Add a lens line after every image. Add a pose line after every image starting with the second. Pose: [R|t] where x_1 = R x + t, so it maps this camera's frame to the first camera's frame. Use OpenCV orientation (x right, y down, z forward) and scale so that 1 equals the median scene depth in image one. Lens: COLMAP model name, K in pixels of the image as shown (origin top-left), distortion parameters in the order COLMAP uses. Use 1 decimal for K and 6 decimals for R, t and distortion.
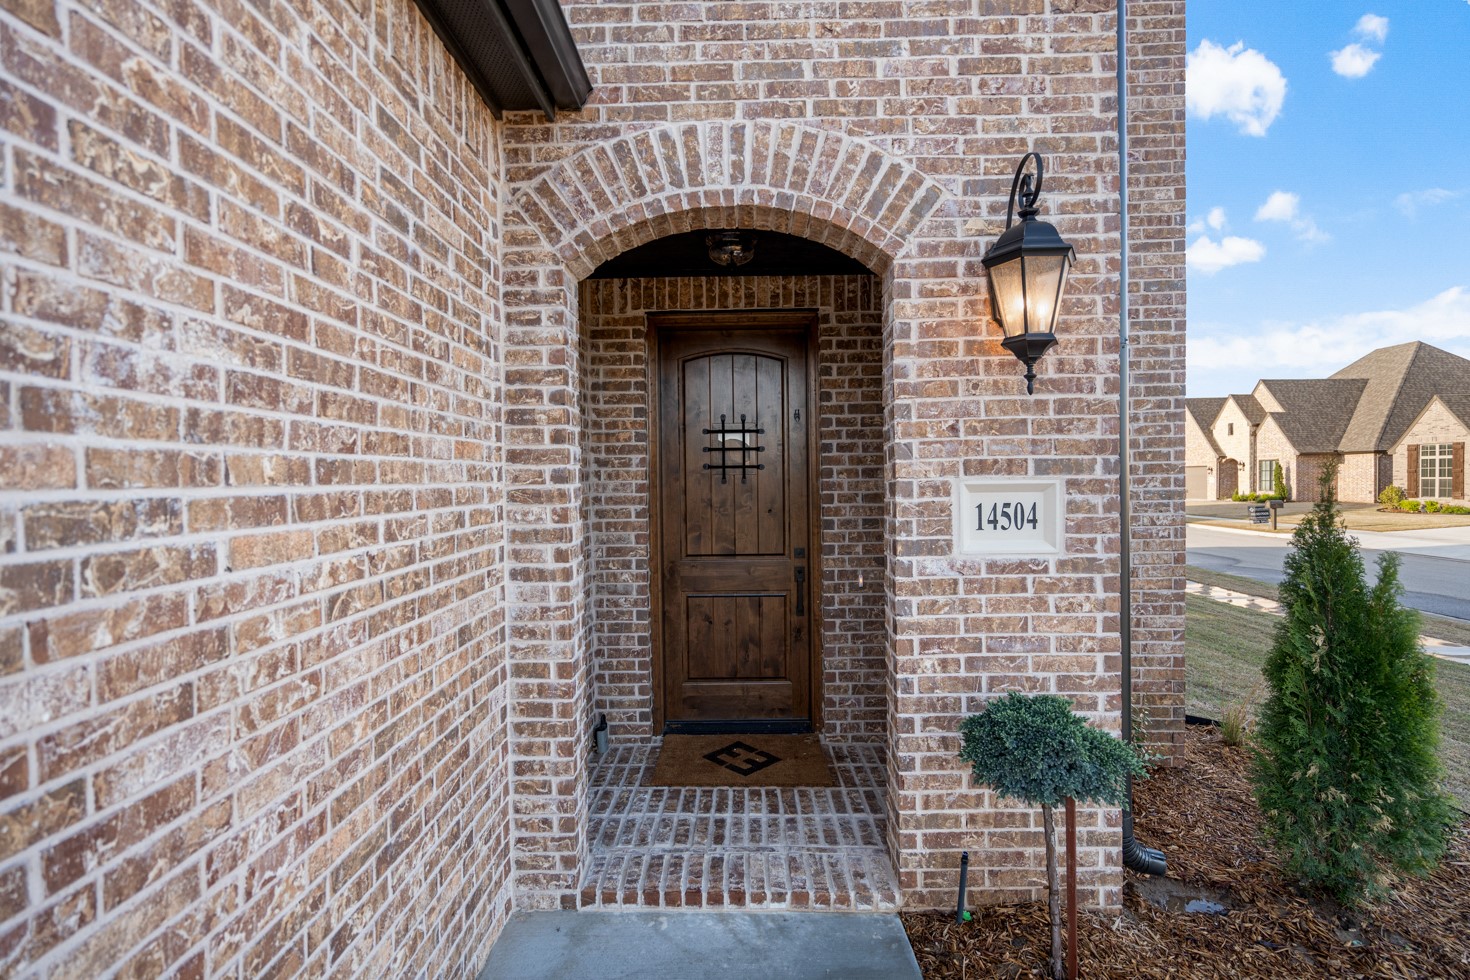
lens RADIAL K [[675.7, 0, 734.5], [0, 675.7, 489.3], [0, 0, 1]] dist [-0.004380, 0.003124]
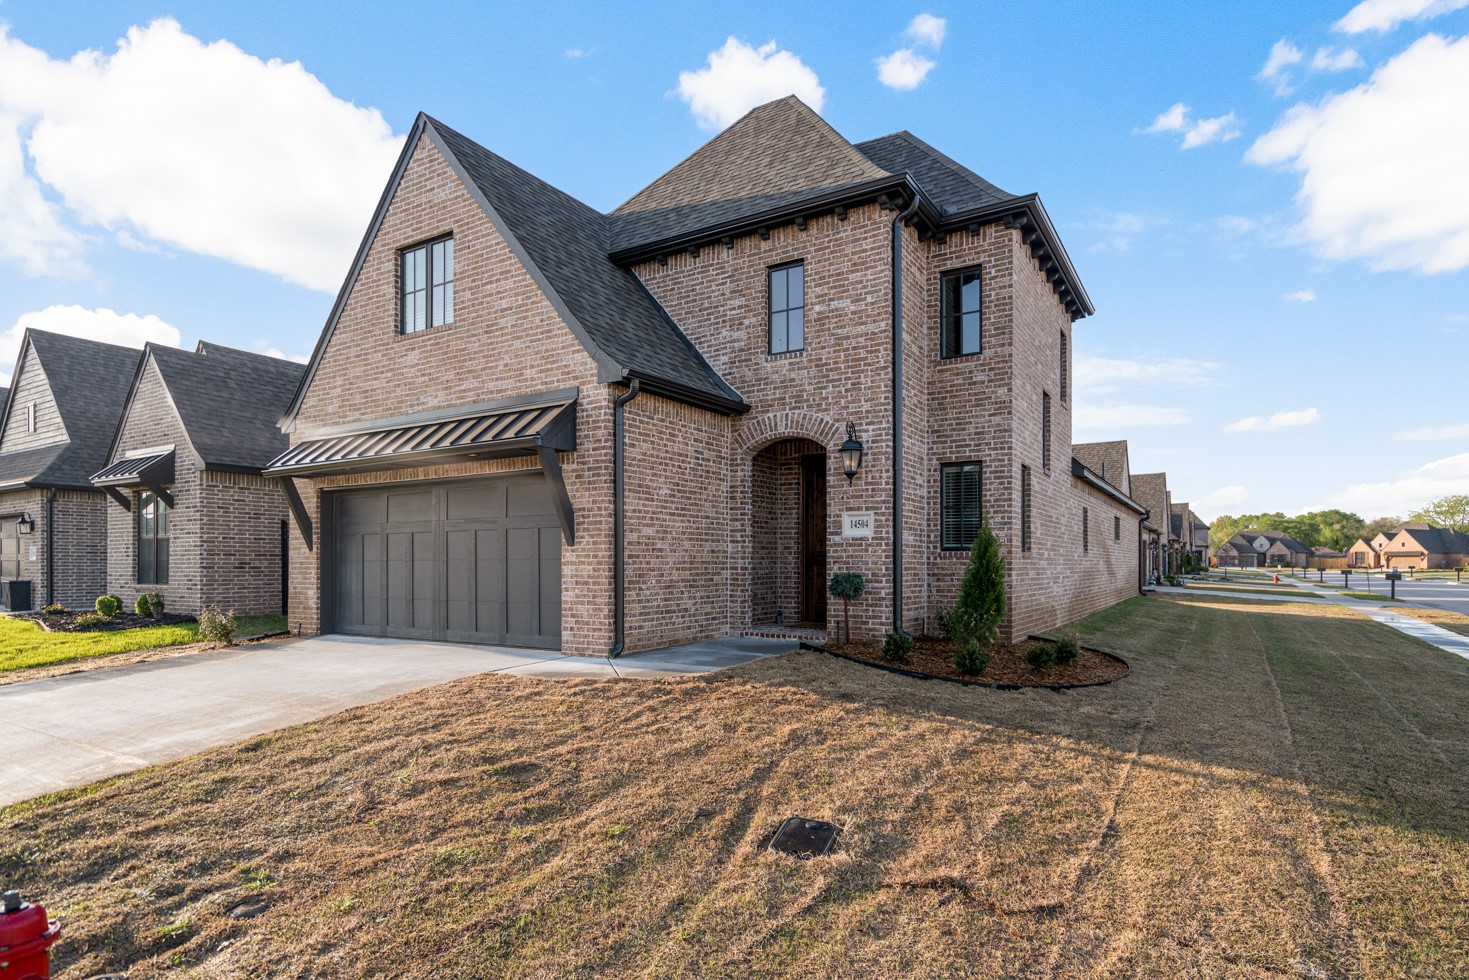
lens RADIAL K [[755.7, 0, 725.3], [0, 755.7, 556.3], [0, 0, 1]] dist [0.004145, 0.000105]
pose [[0.848833, 0.013184, -0.528497, 1.815769], [-0.023430, 0.999645, -0.012695, 0.262422], [0.528142, 0.023159, 0.848840, -2.483048]]
